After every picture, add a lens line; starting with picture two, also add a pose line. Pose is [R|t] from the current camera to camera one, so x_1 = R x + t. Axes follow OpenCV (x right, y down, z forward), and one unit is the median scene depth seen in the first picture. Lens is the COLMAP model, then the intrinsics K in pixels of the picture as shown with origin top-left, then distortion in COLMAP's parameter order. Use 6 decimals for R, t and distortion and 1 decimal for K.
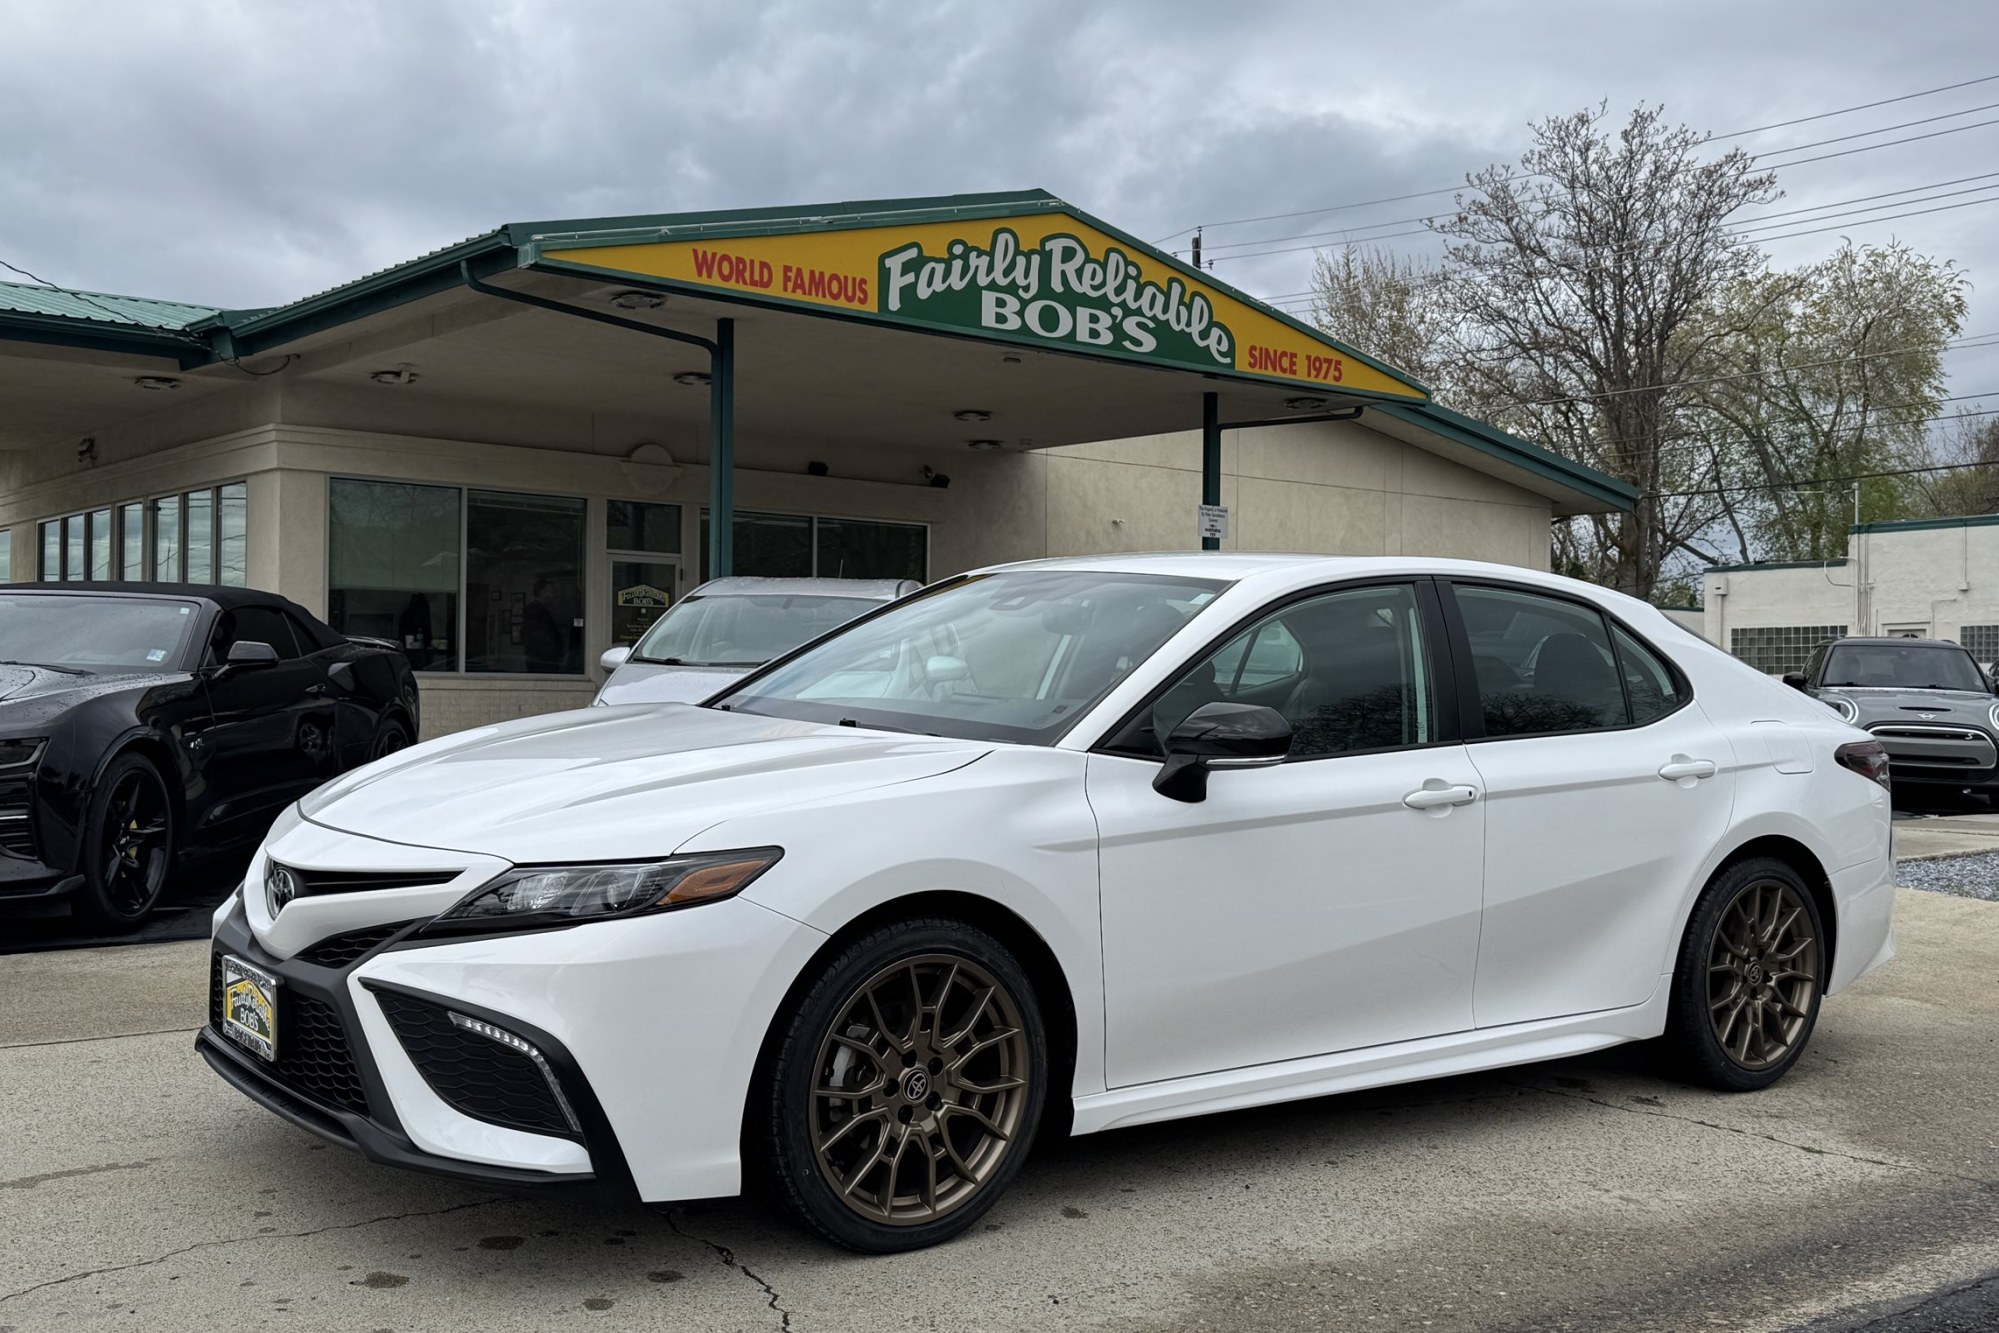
lens RADIAL K [[2100.7, 0, 997.0], [0, 2100.7, 657.8], [0, 0, 1]] dist [0.214580, -0.510943]
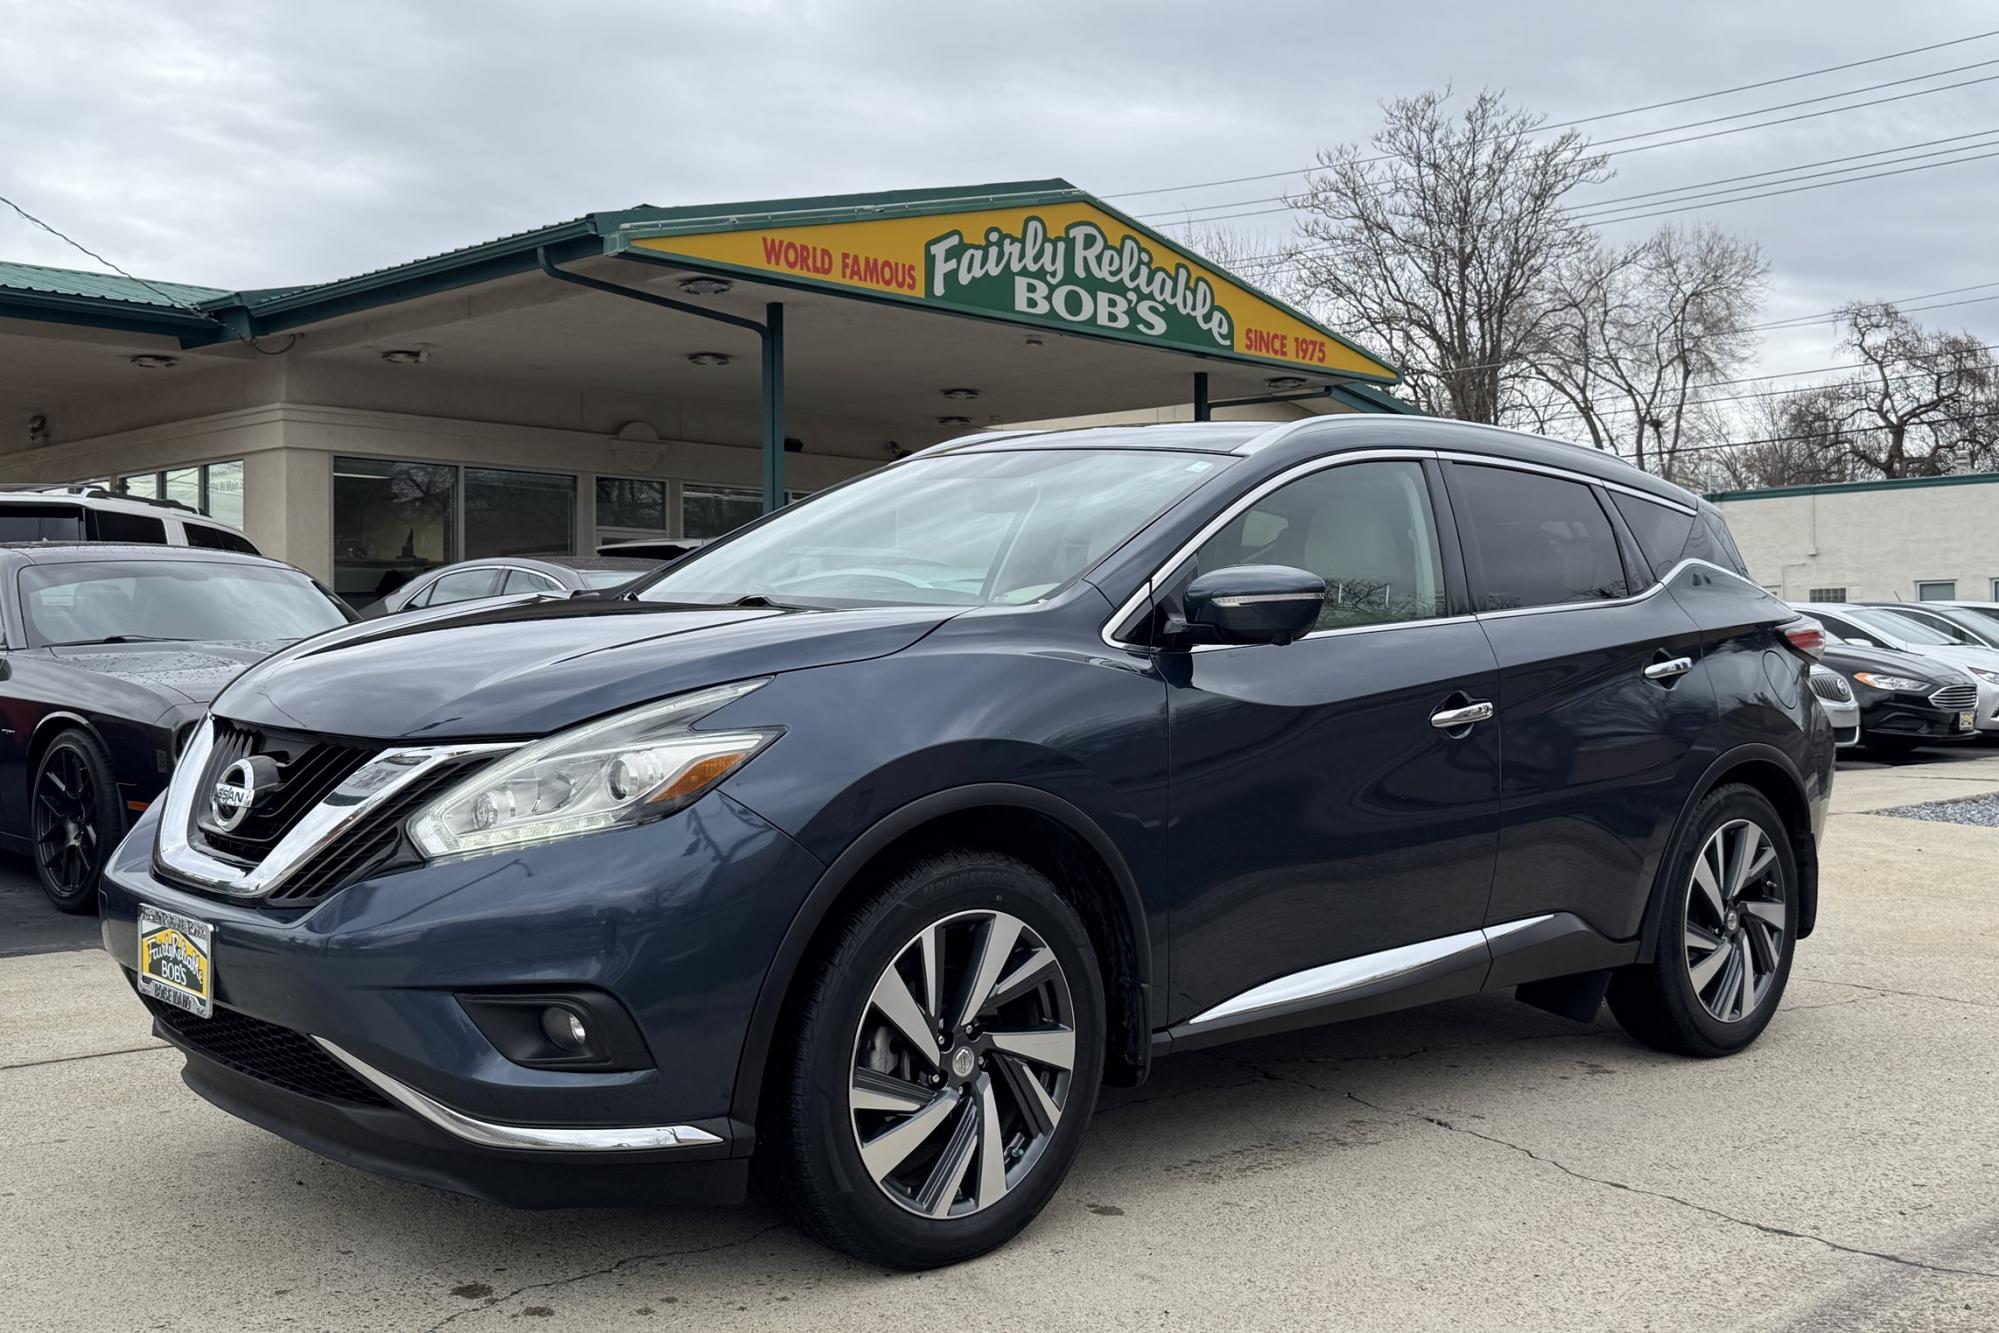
lens RADIAL K [[2121.2, 0, 1007.5], [0, 2121.2, 654.5], [0, 0, 1]] dist [0.210662, -0.513286]
pose [[0.994809, -0.011954, 0.101056, -0.112392], [0.010688, 0.999858, 0.013057, -0.001398], [-0.101197, -0.011909, 0.994795, -0.043603]]
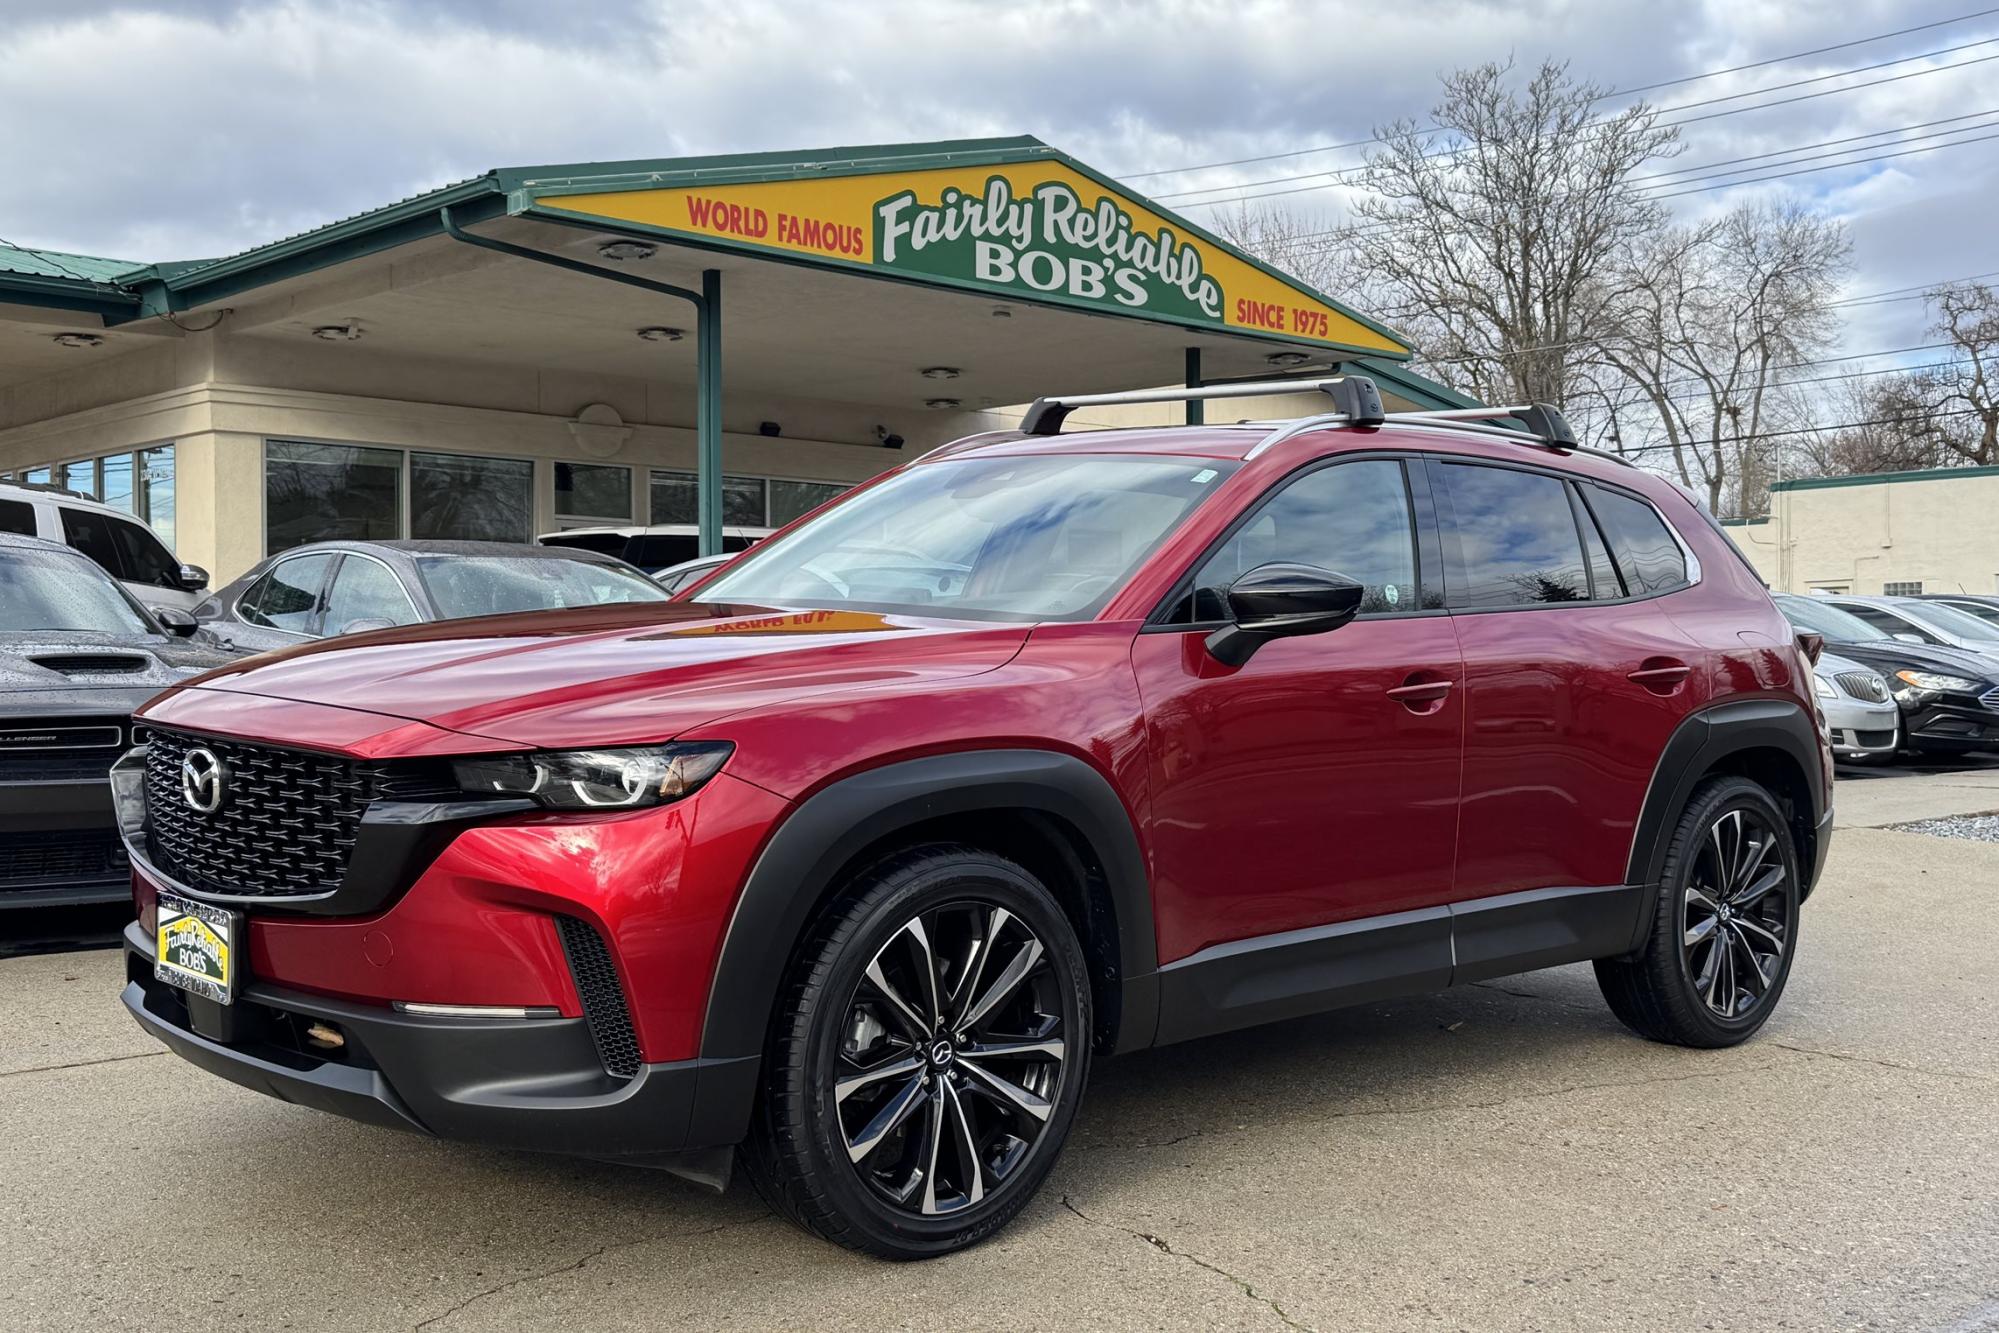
lens RADIAL K [[2160.7, 0, 1003.2], [0, 2160.7, 668.0], [0, 0, 1]] dist [0.206057, -0.497625]
pose [[0.997773, -0.011968, 0.065622, -0.058448], [0.010714, 0.999754, 0.019433, 0.000999], [-0.065838, -0.018687, 0.997655, 0.008932]]
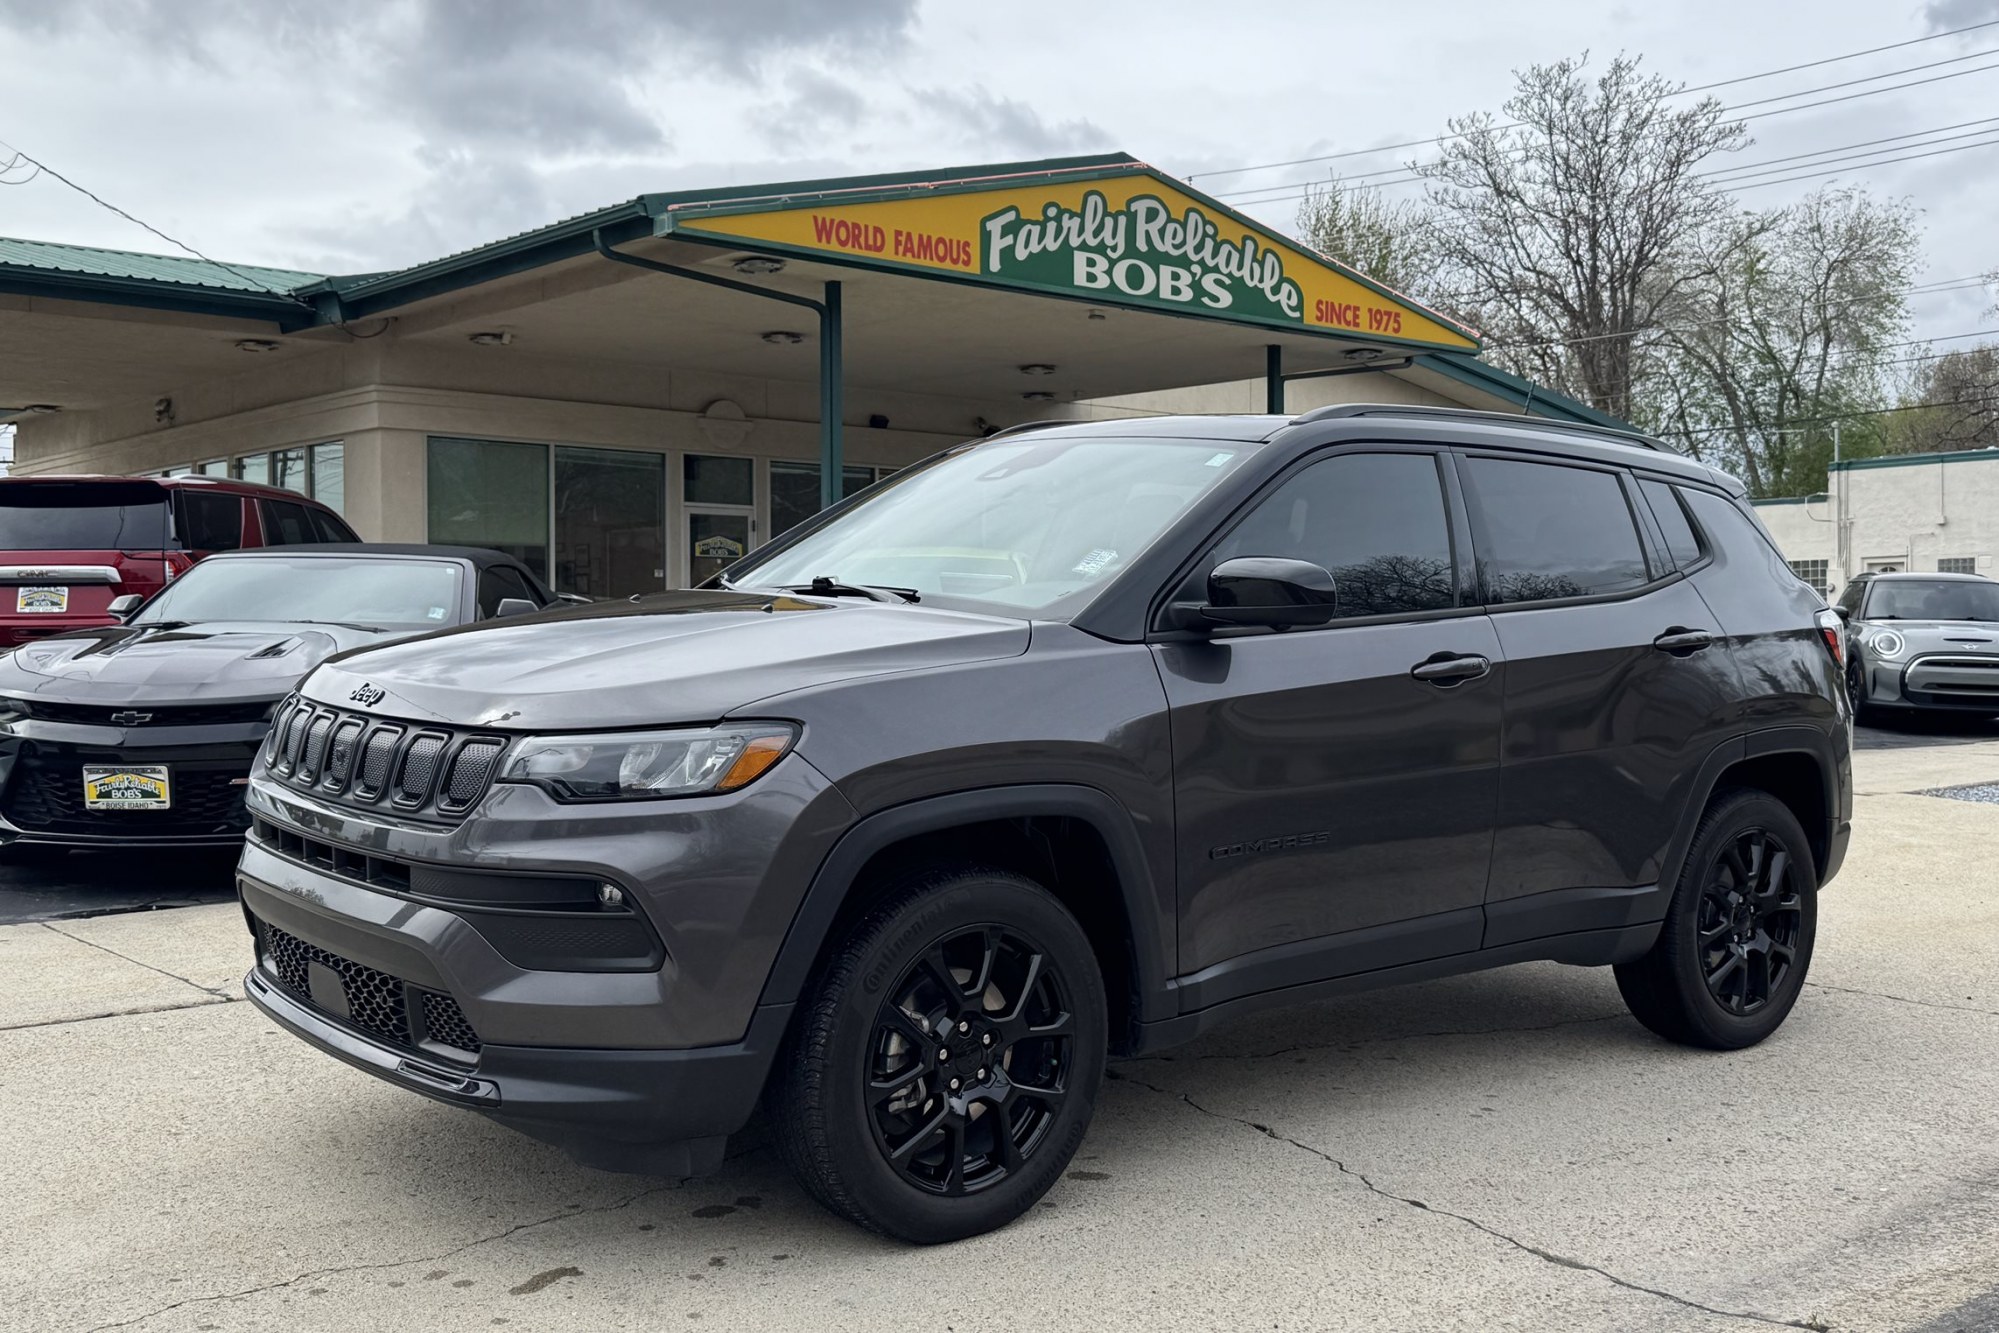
lens RADIAL K [[2069.0, 0, 996.6], [0, 2069.0, 642.7], [0, 0, 1]] dist [0.211484, -0.520129]
pose [[0.999654, -0.012636, 0.023078, -0.067400], [0.012151, 0.999705, 0.021049, -0.002495], [-0.023337, -0.020762, 0.999512, -0.029129]]
